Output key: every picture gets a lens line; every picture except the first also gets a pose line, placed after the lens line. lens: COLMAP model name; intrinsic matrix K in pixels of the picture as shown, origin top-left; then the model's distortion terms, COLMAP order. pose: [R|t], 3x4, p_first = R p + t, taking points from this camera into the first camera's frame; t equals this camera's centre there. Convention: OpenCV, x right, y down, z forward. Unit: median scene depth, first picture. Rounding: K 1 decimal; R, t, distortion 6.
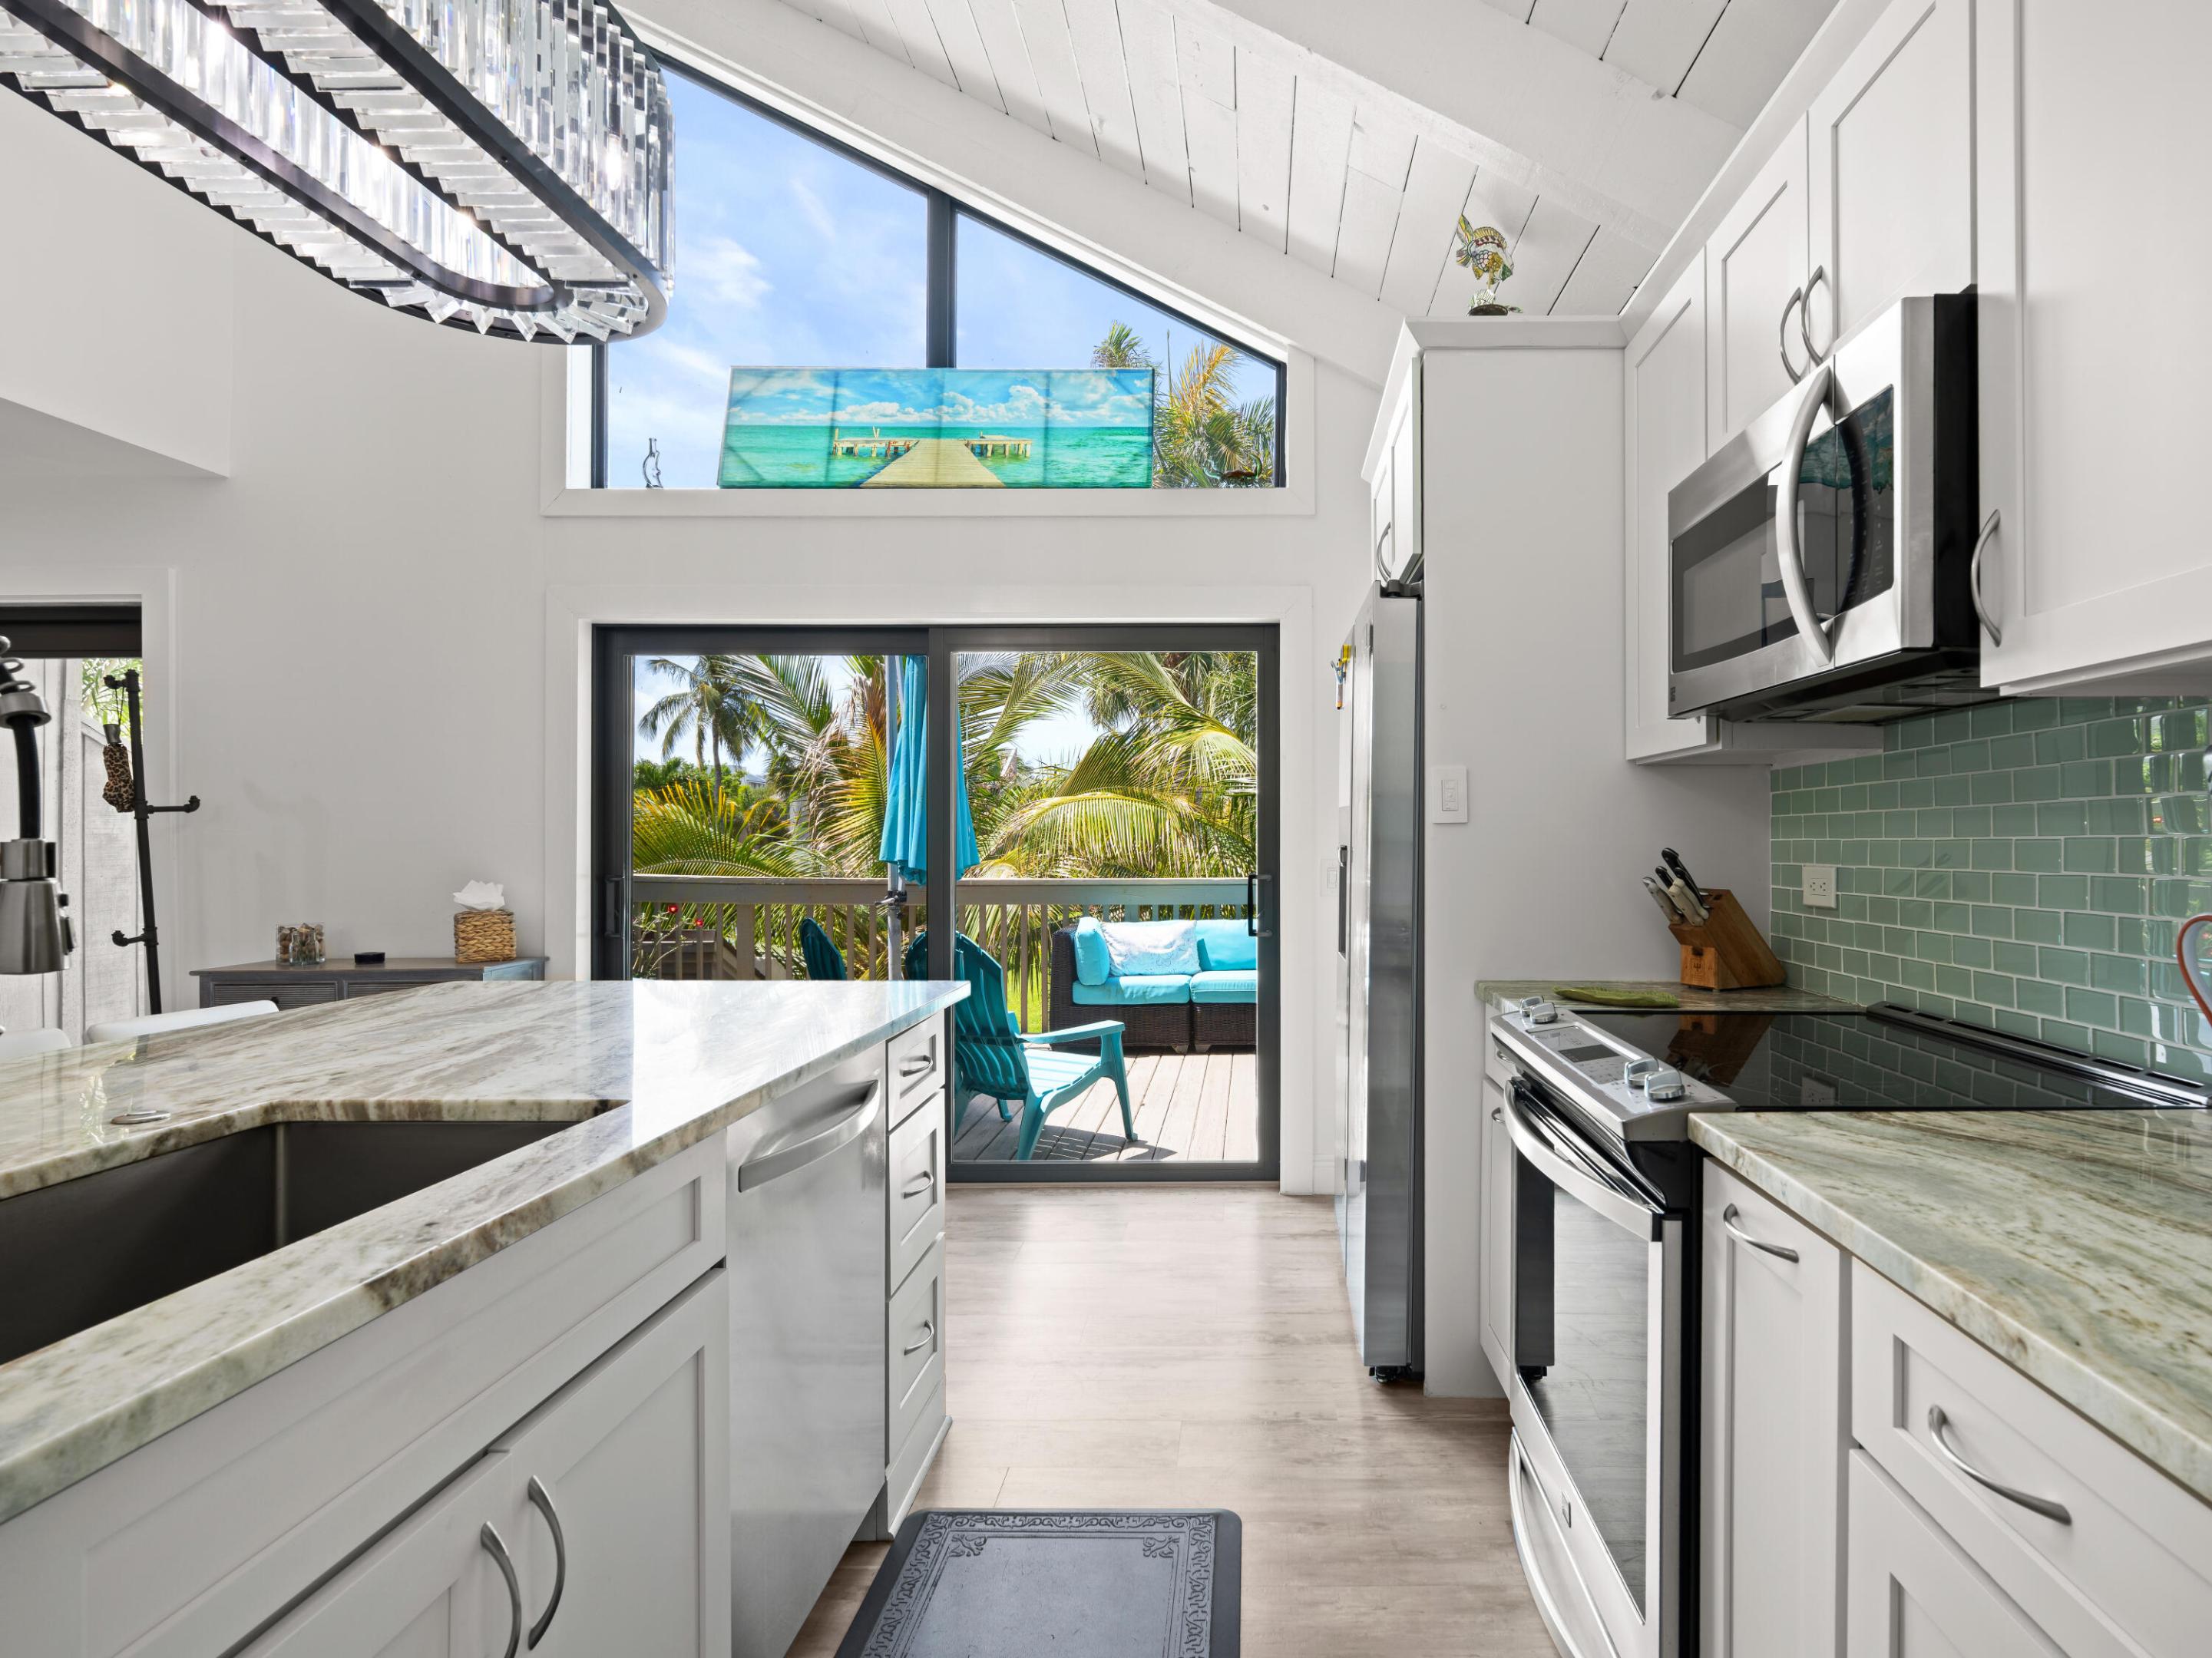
lens RADIAL K [[1171.4, 0, 1239.9], [0, 1171.4, 853.3], [0, 0, 1]] dist [-0.001713, -0.000048]
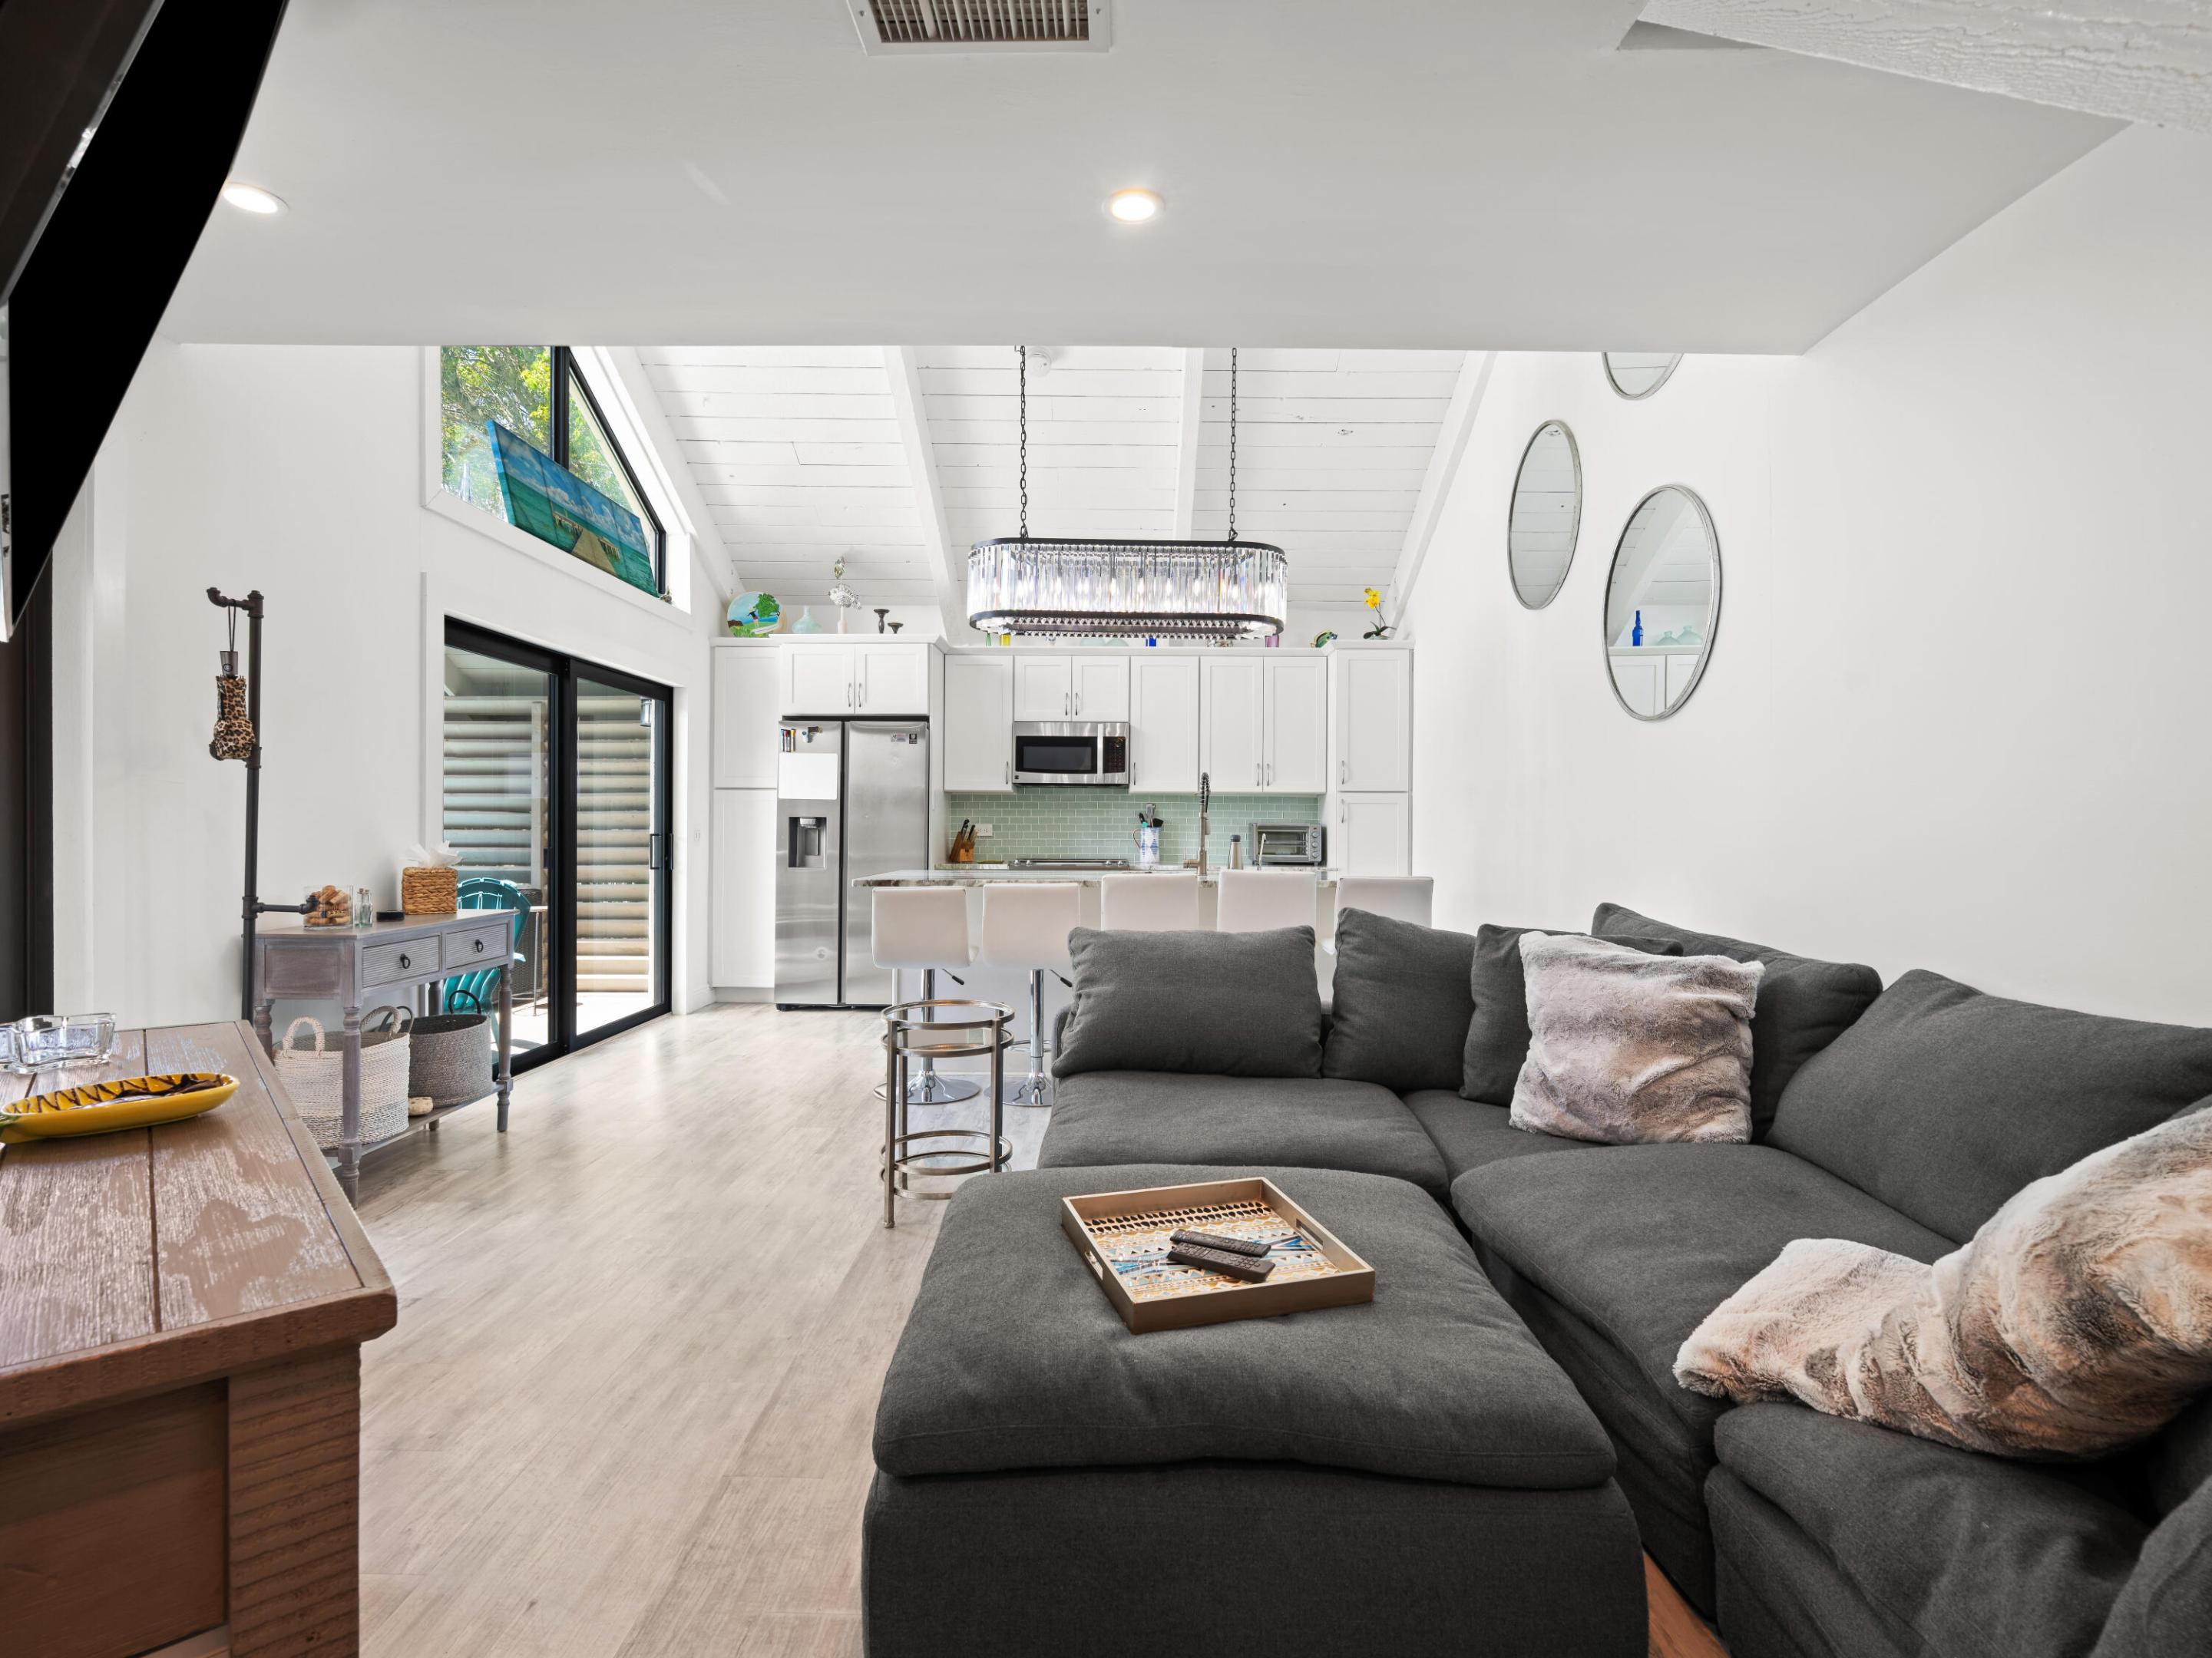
lens RADIAL K [[1113.6, 0, 1101.0], [0, 1113.6, 829.4], [0, 0, 1]] dist [-0.007937, 0.002055]
pose [[0.015538, -0.000531, 0.999879, -1.844161], [0.000514, 1.000000, 0.000523, 0.016180], [-0.999879, 0.000506, 0.015539, 0.400558]]
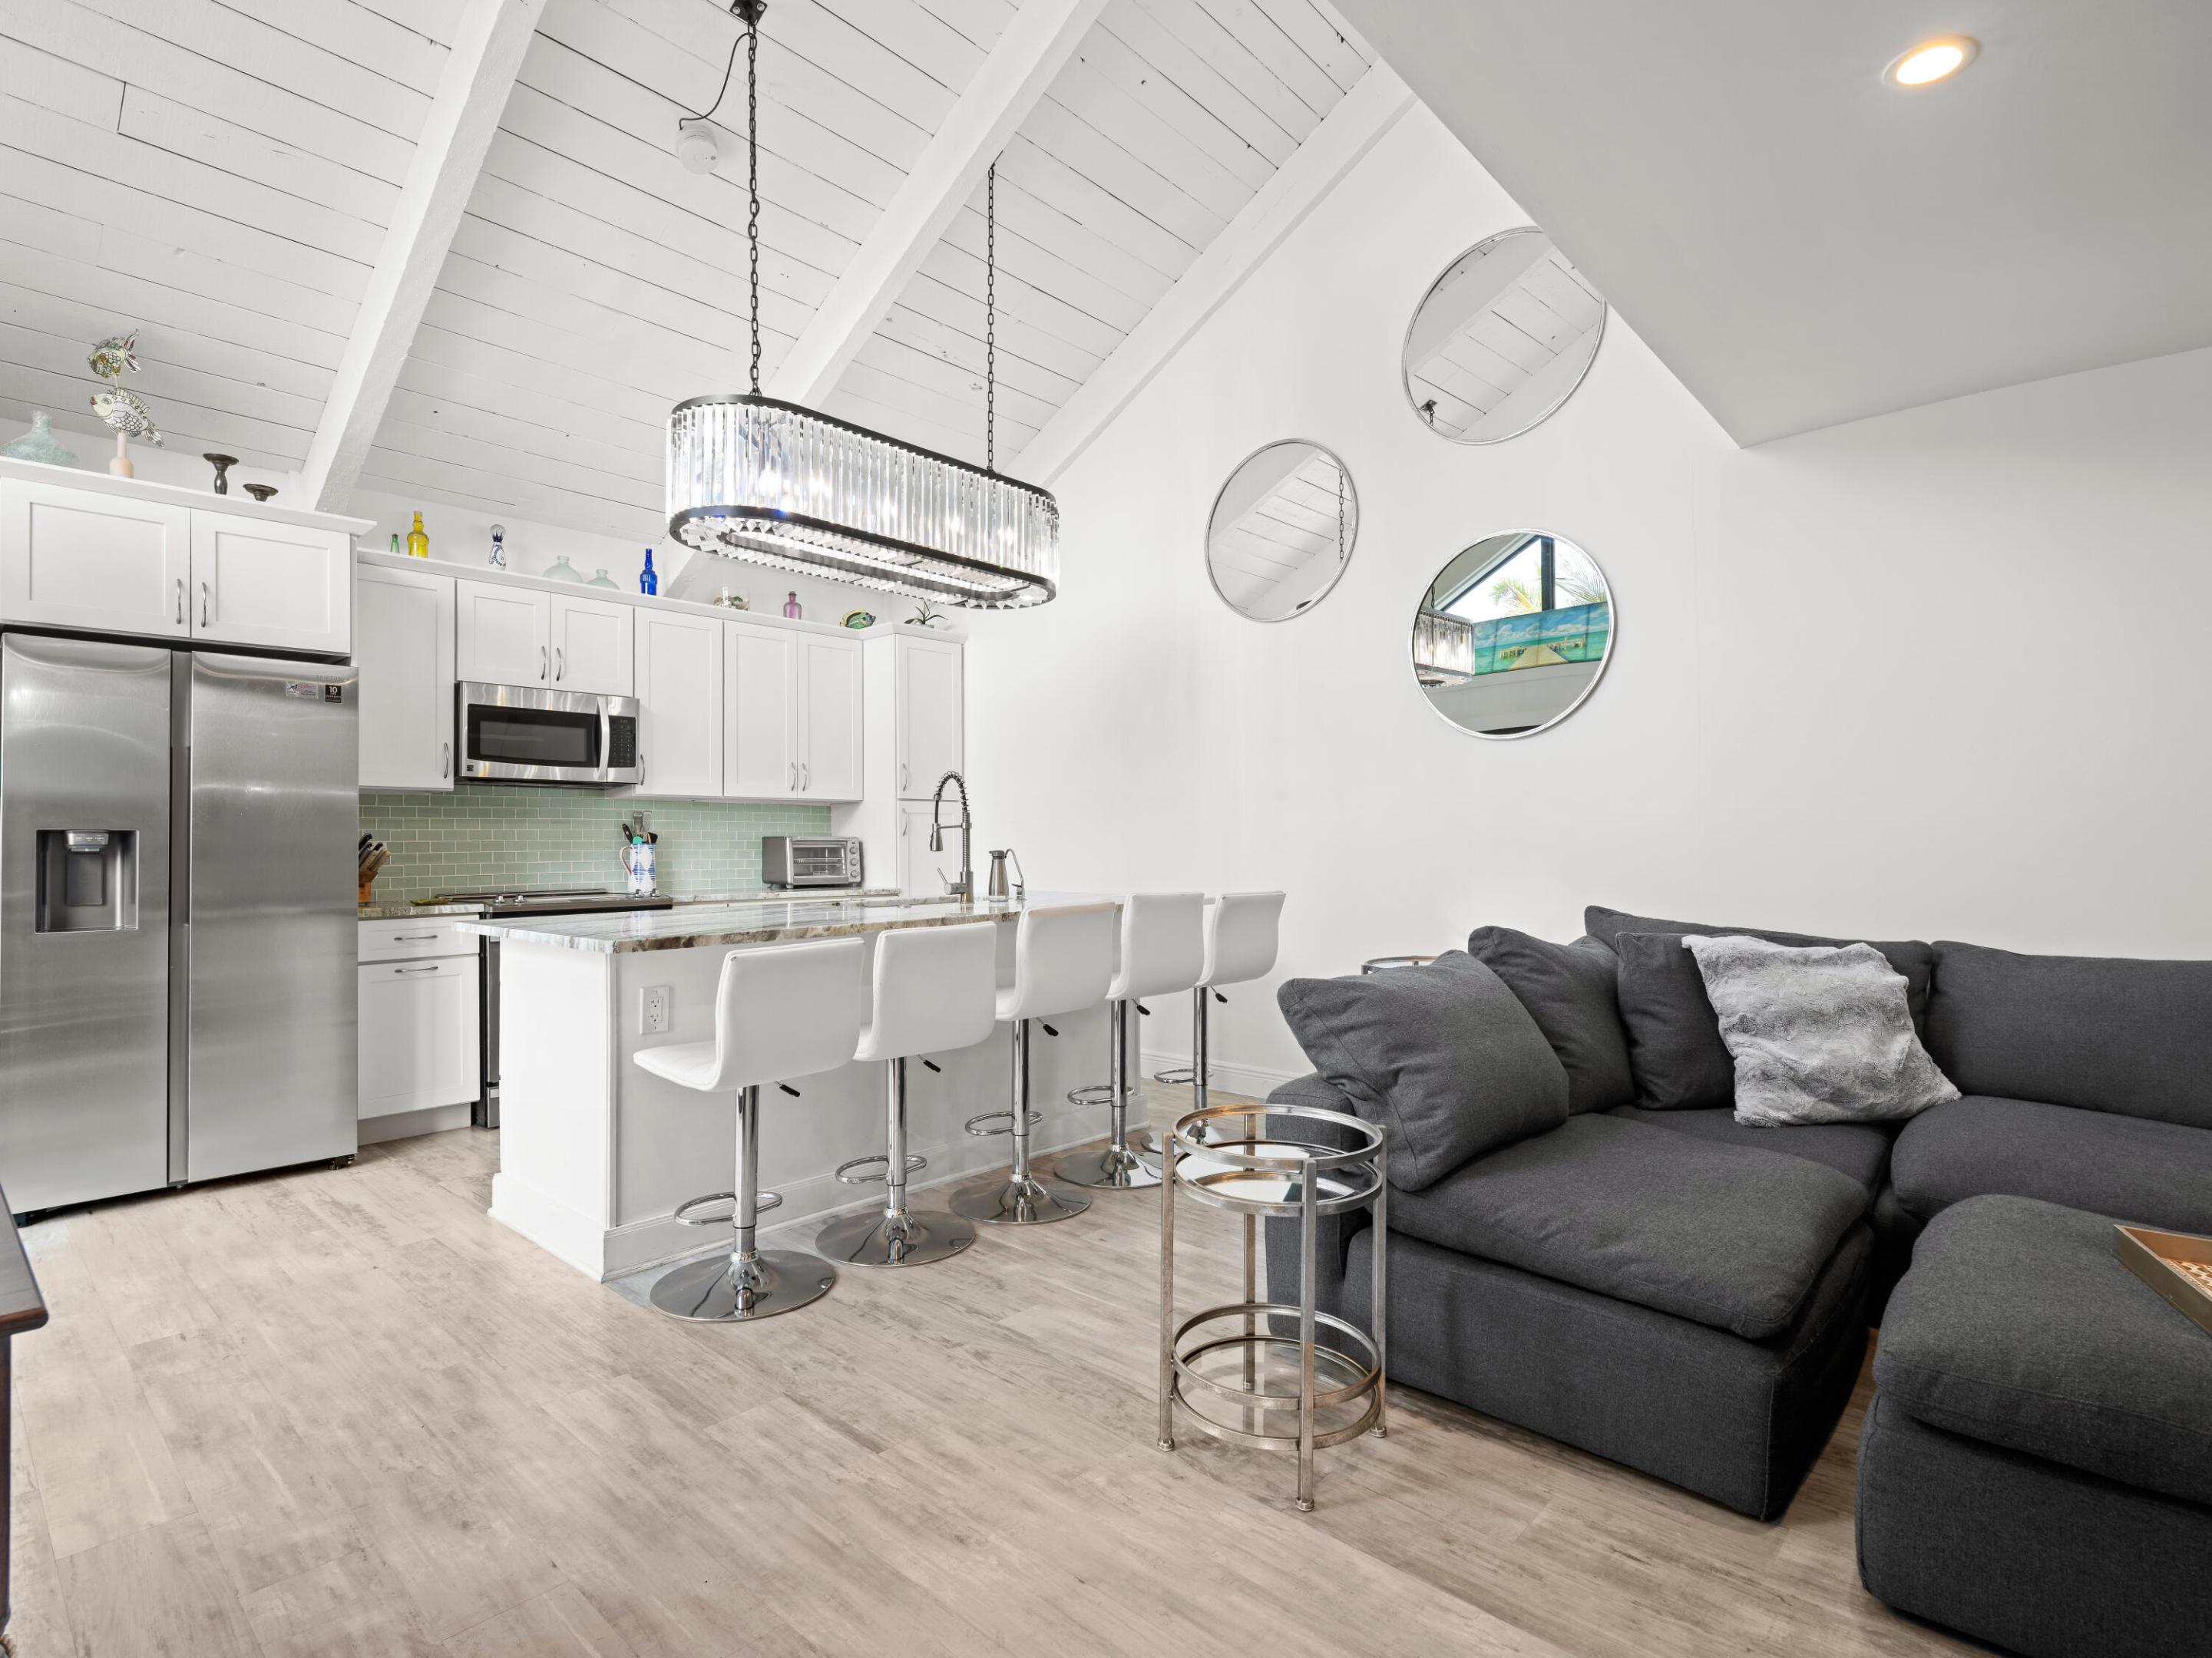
lens RADIAL K [[1113.6, 0, 1108.3], [0, 1113.6, 833.2], [0, 0, 1]] dist [-0.007937, 0.002055]
pose [[-0.739956, 0.009975, 0.672581, -1.237327], [0.009953, 0.999943, -0.003880, 0.011114], [-0.672581, 0.003823, -0.740013, 1.056120]]
